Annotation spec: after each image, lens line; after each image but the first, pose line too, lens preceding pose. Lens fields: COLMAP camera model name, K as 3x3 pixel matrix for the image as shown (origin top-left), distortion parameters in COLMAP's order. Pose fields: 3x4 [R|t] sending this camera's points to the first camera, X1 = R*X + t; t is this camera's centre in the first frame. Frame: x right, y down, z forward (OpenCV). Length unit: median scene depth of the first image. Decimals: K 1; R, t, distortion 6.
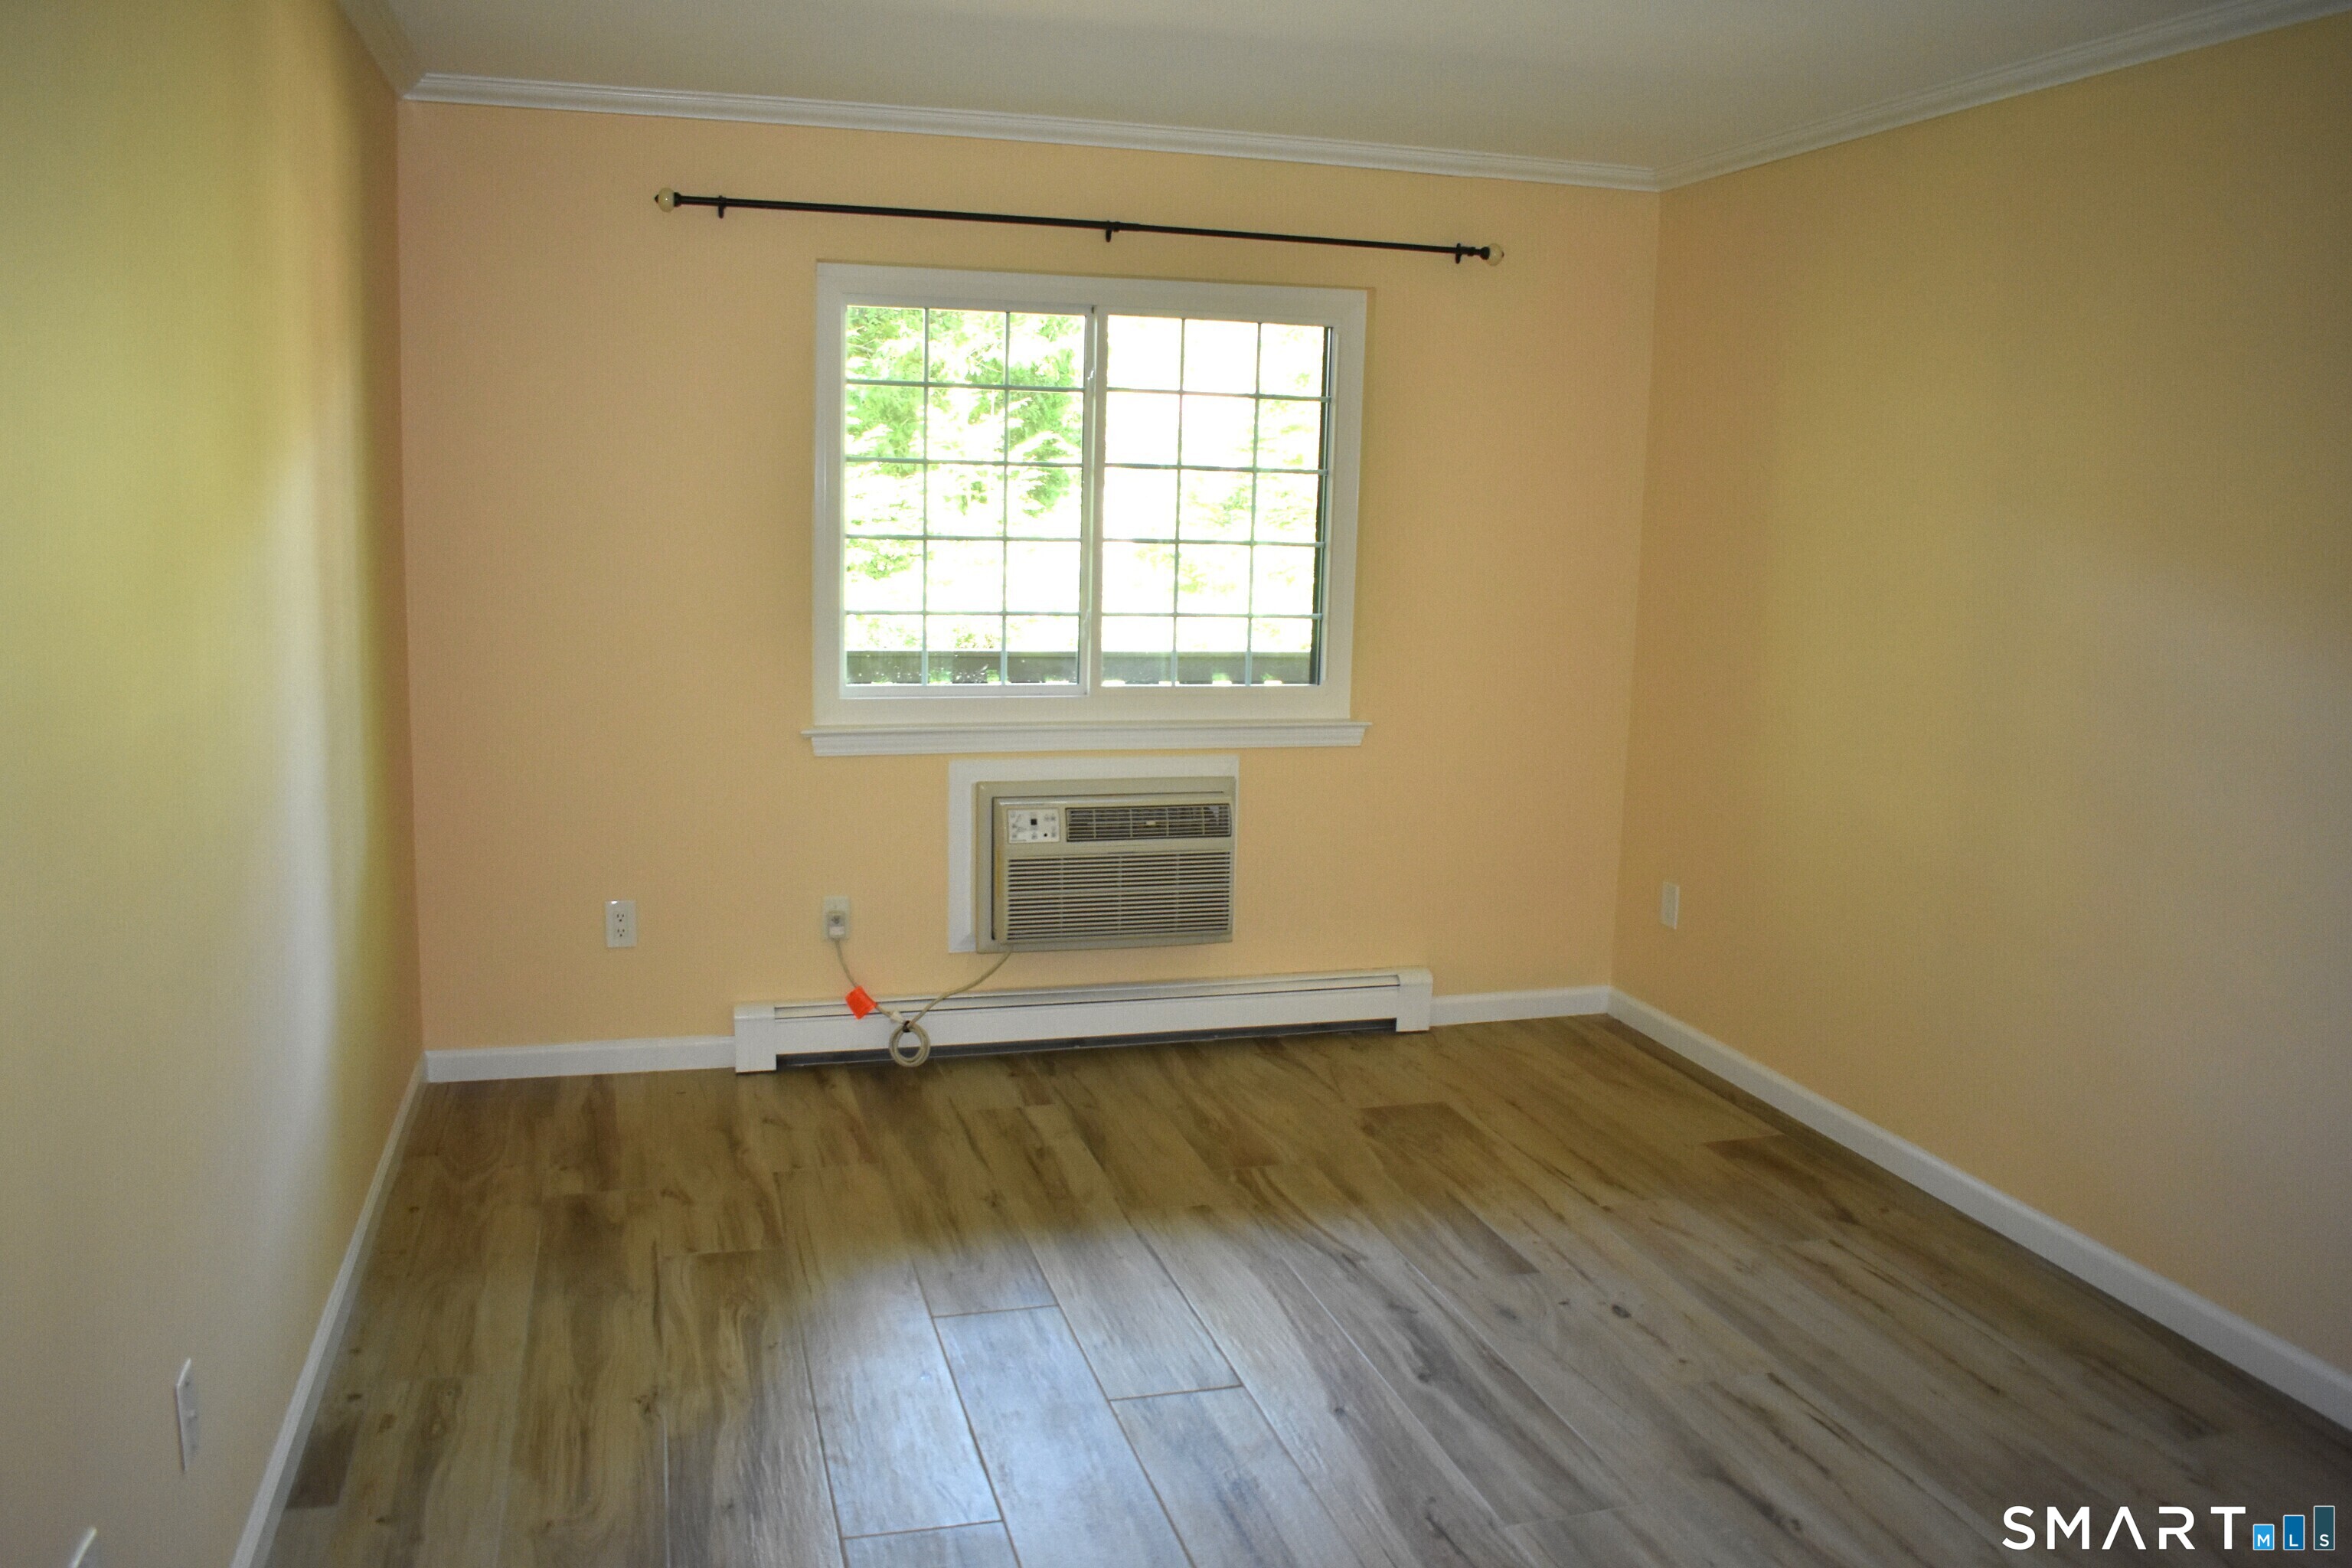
lens RADIAL K [[1900.3, 0, 1176.0], [0, 1900.3, 784.0], [0, 0, 1]] dist [-0.092807, 0.017893]
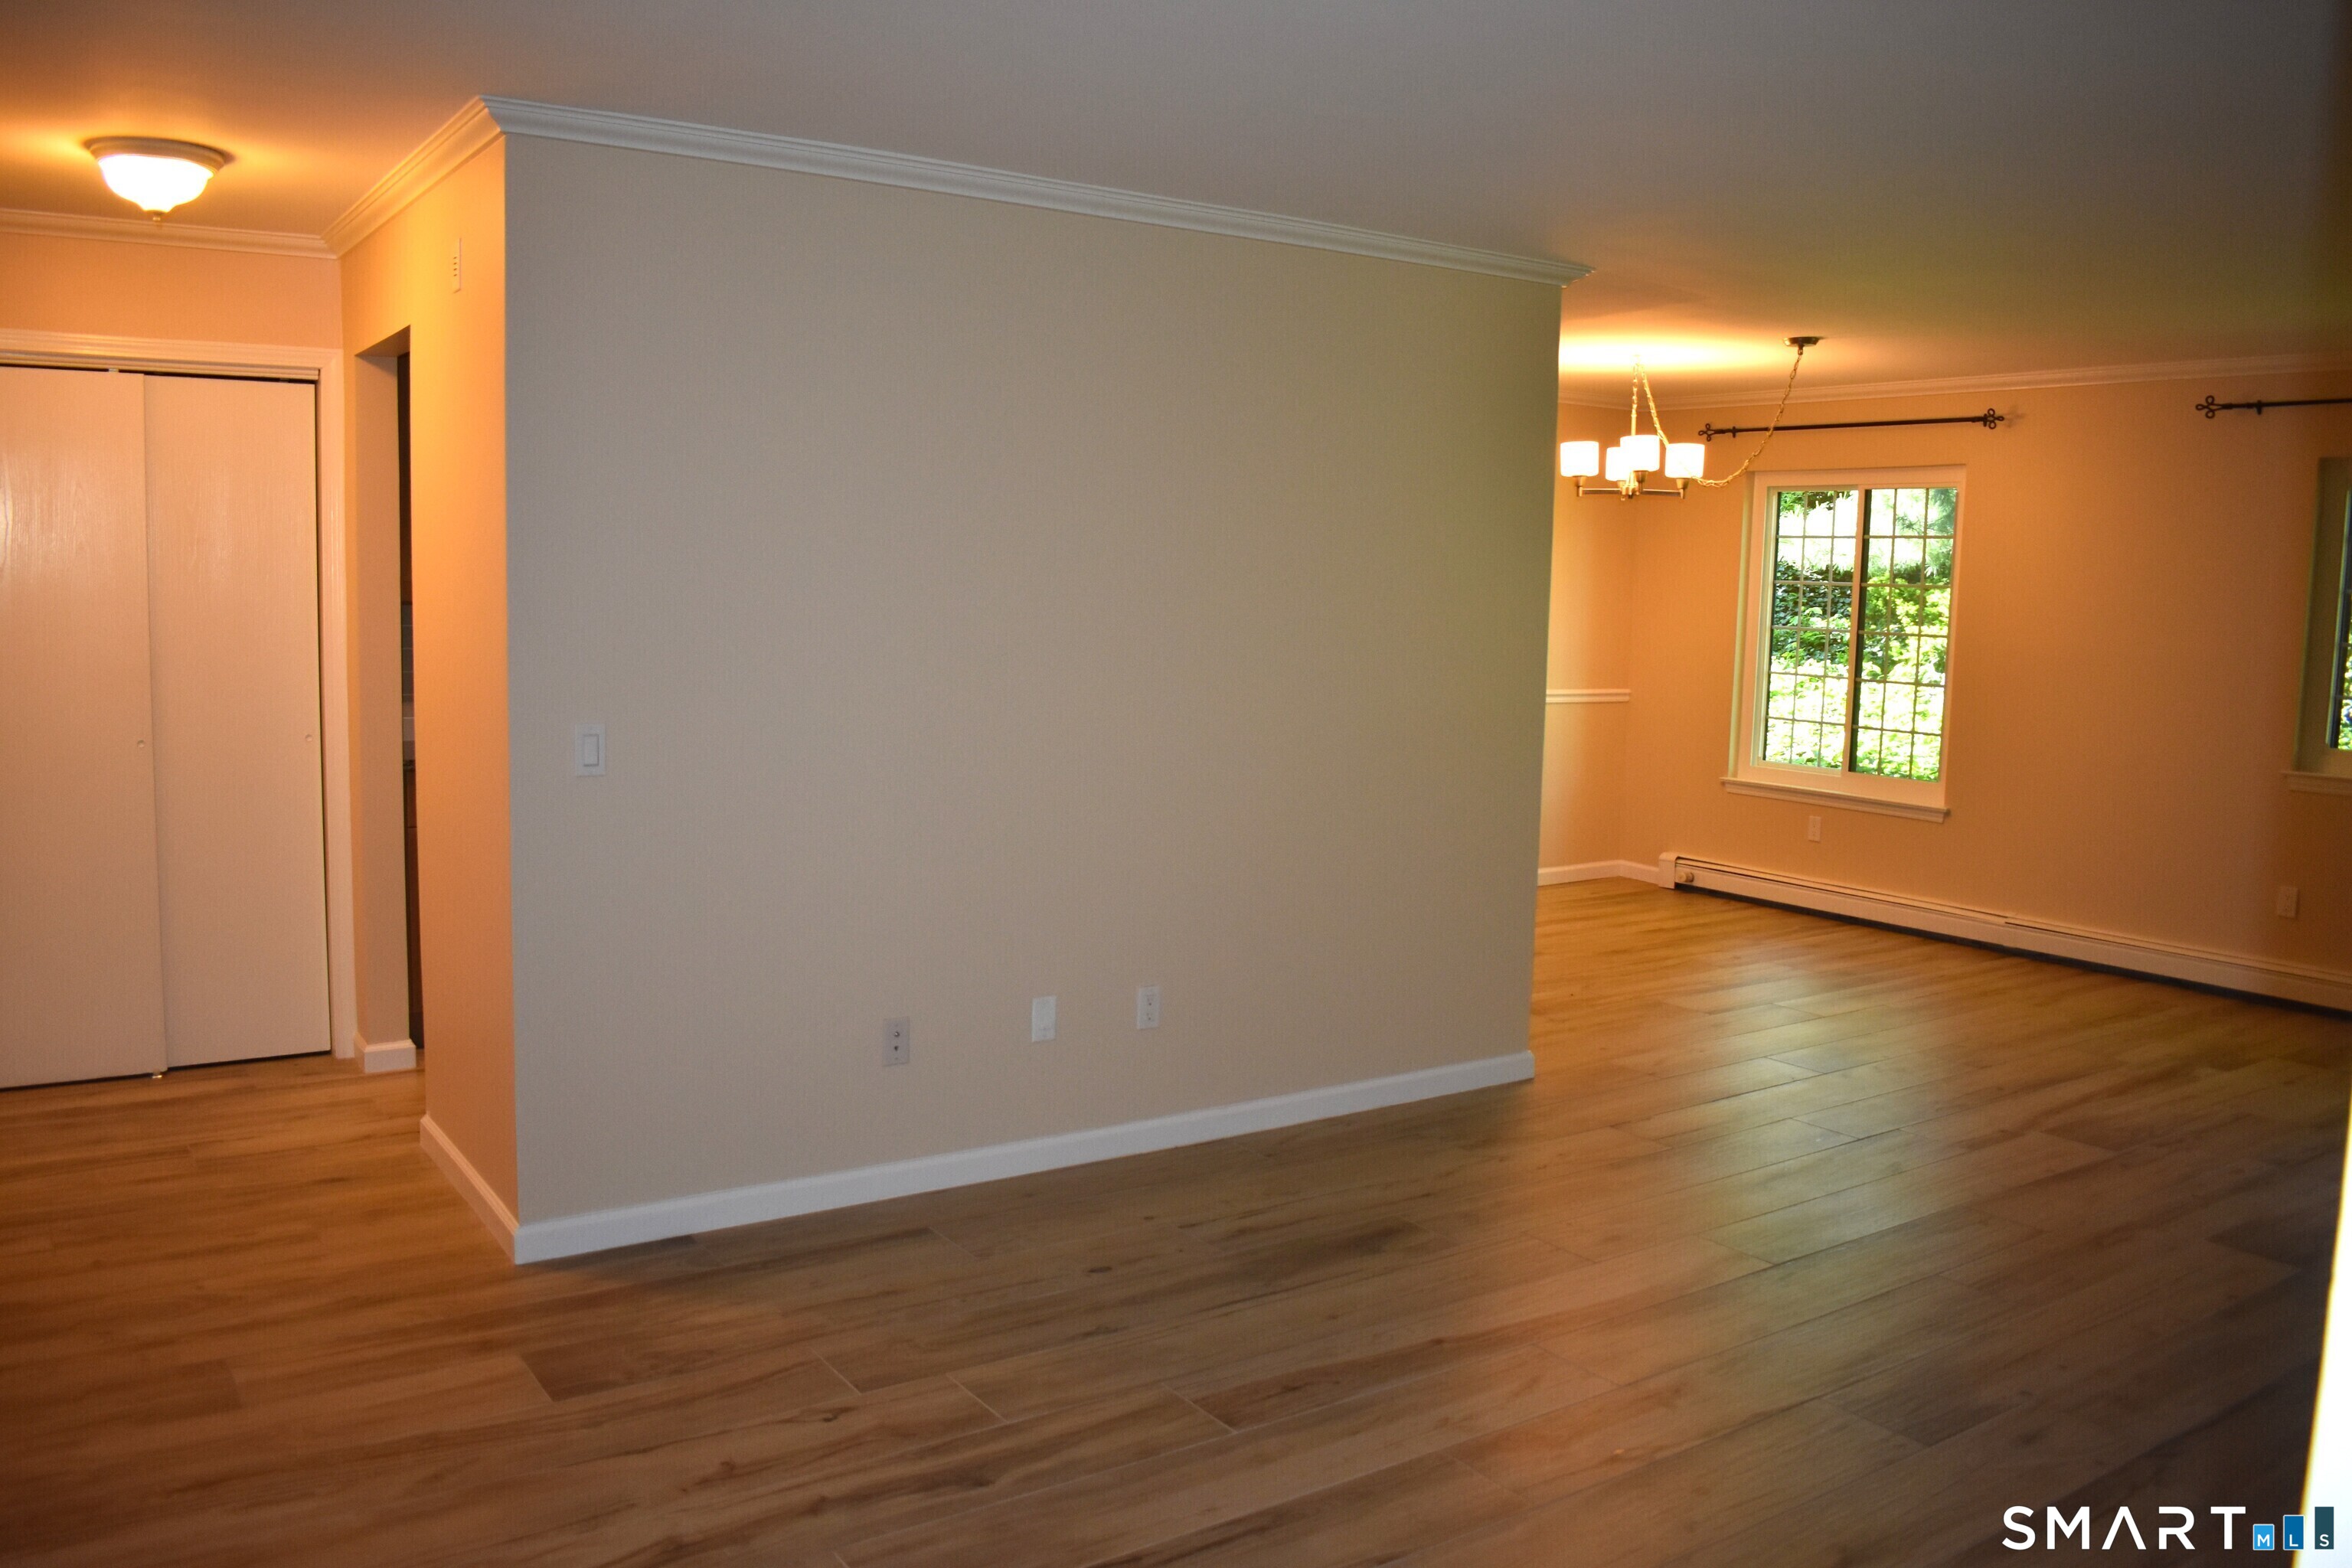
lens RADIAL K [[1900.3, 0, 1176.0], [0, 1900.3, 784.0], [0, 0, 1]] dist [-0.092807, 0.017893]
pose [[-0.324389, -0.133056, 0.936519, -0.761198], [0.117415, 0.976737, 0.179440, -0.197702], [-0.938608, 0.168170, -0.301220, 1.150703]]
